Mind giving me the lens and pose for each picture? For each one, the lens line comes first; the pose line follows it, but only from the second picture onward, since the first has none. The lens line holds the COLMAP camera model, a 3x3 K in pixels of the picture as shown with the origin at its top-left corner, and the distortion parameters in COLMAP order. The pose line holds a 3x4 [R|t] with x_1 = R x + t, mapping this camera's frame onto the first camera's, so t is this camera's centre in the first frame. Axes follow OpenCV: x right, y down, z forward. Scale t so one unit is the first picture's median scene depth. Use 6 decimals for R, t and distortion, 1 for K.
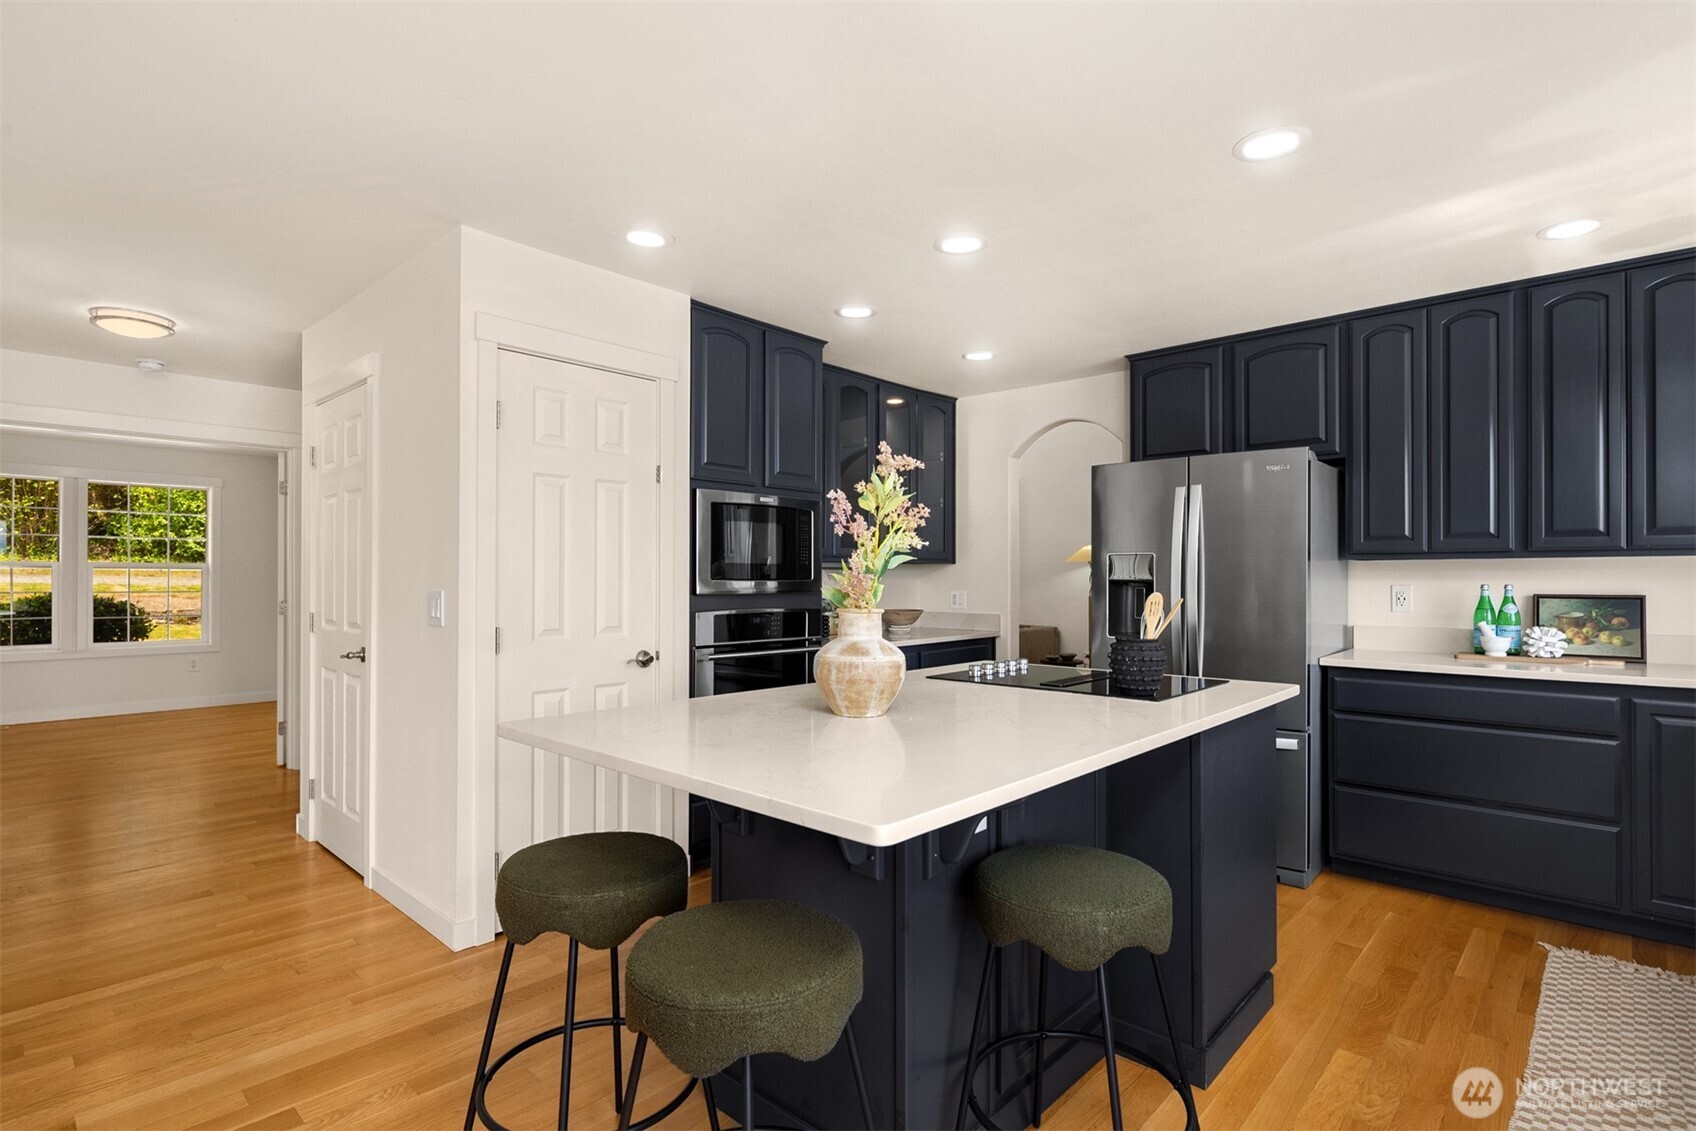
lens RADIAL K [[825.4, 0, 844.2], [0, 825.4, 574.1], [0, 0, 1]] dist [0.000176, -0.009355]
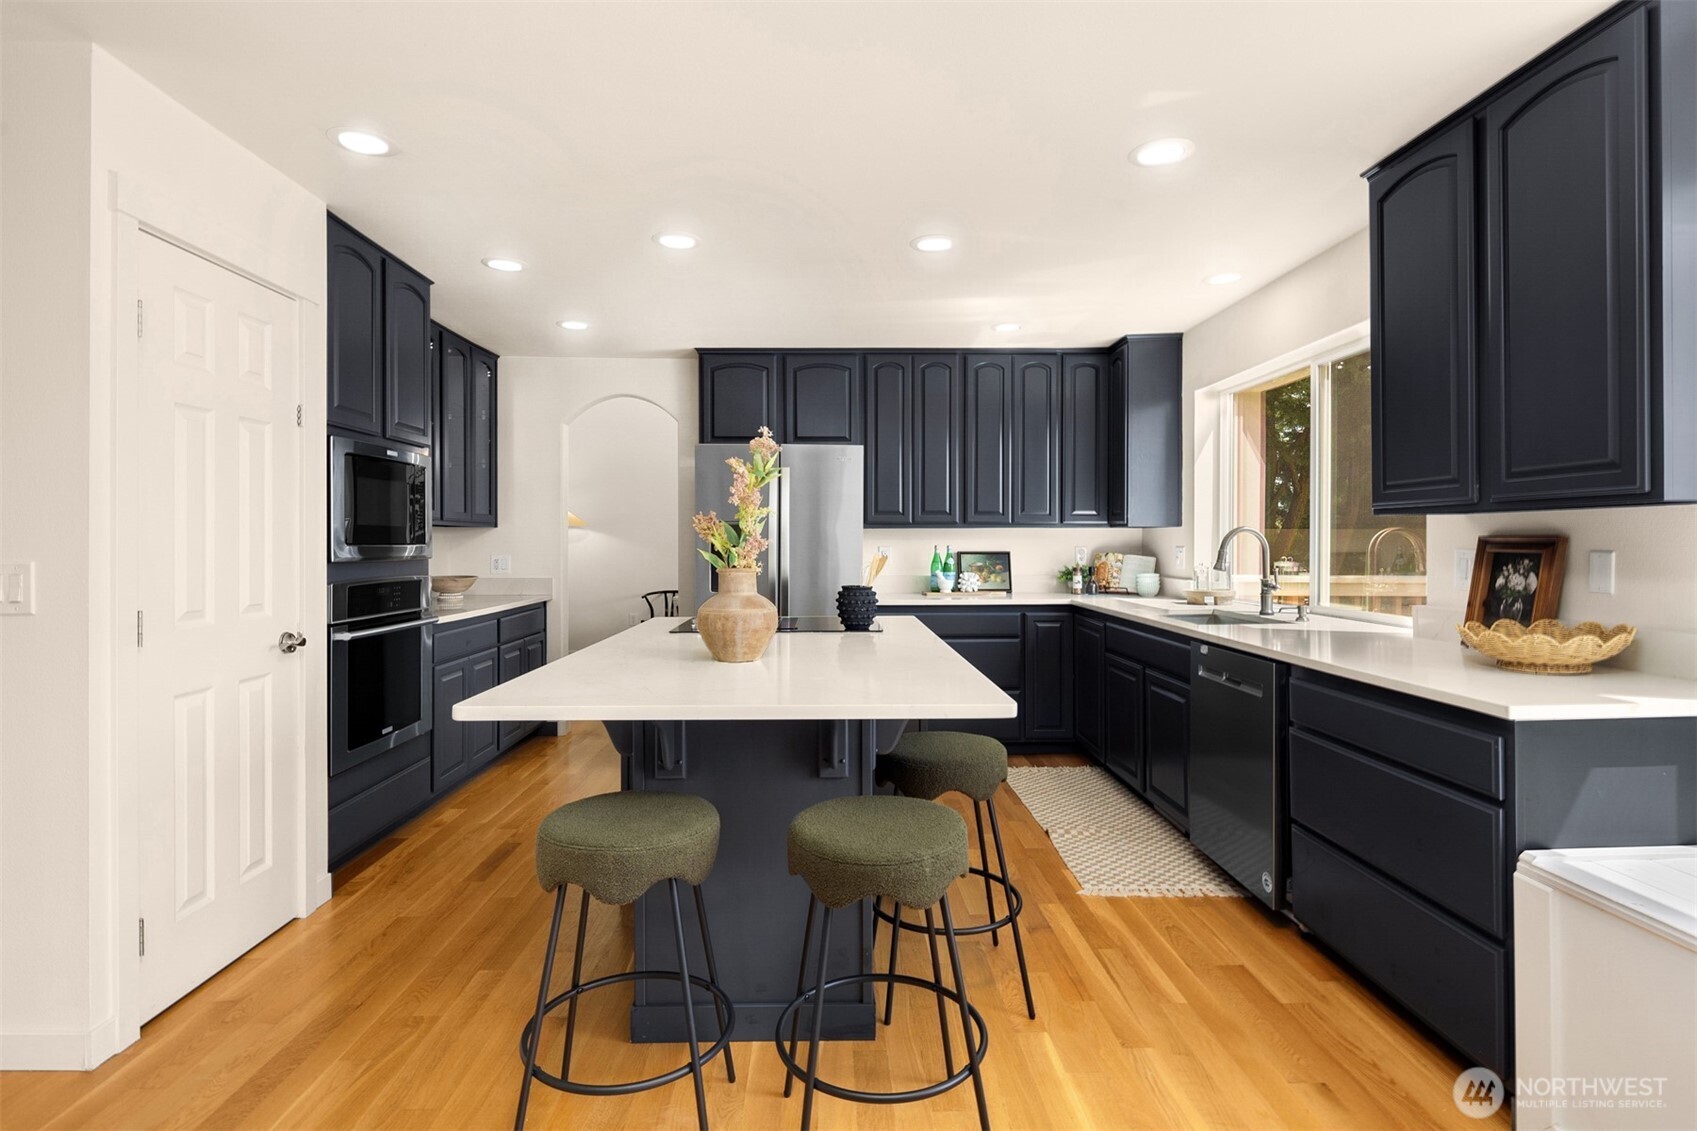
lens RADIAL K [[822.0, 0, 841.9], [0, 822.0, 546.1], [0, 0, 1]] dist [-0.012589, 0.000083]
pose [[0.717898, -0.006149, 0.696122, -0.403985], [-0.000783, 0.999953, 0.009641, -0.000420], [-0.696148, -0.007467, 0.717859, 0.044498]]
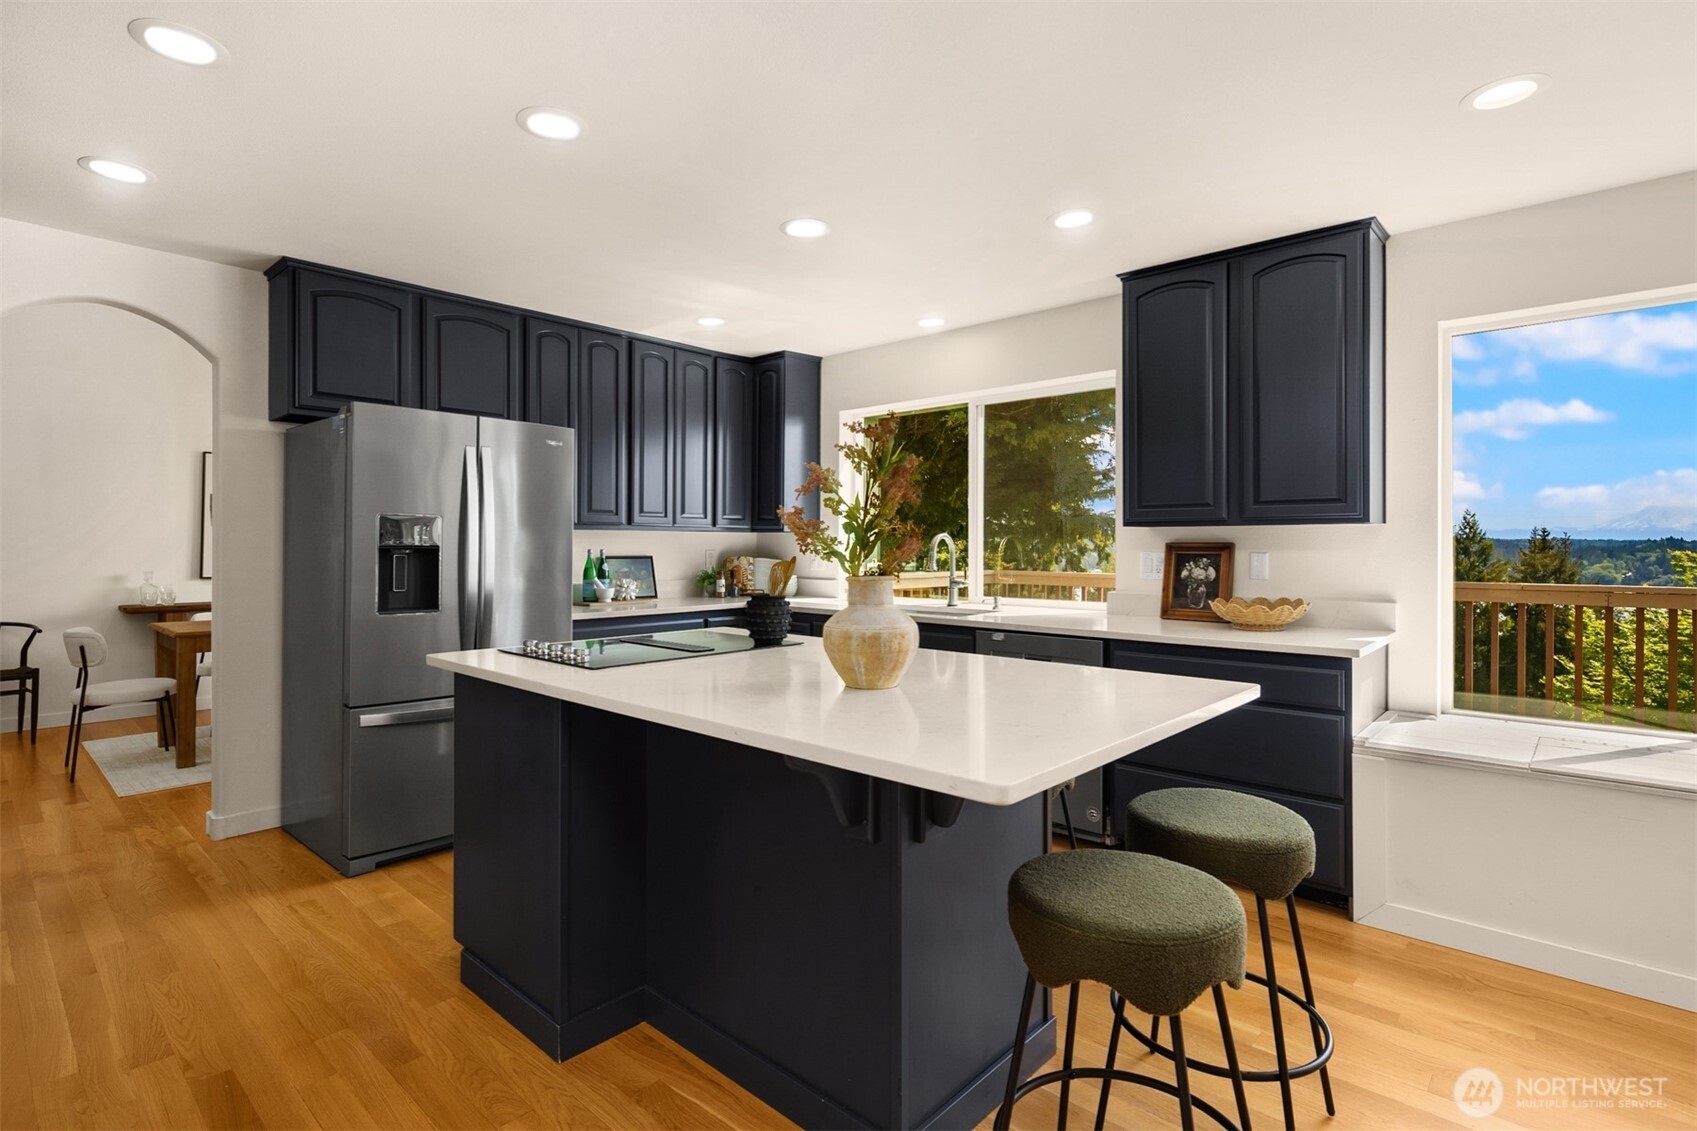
lens RADIAL K [[822.0, 0, 841.9], [0, 822.0, 546.1], [0, 0, 1]] dist [-0.012589, 0.000083]
pose [[-0.000209, -0.002291, 0.999997, -0.559220], [-0.006506, 0.999976, 0.002290, 0.002436], [-0.999979, -0.006505, -0.000224, 0.618217]]
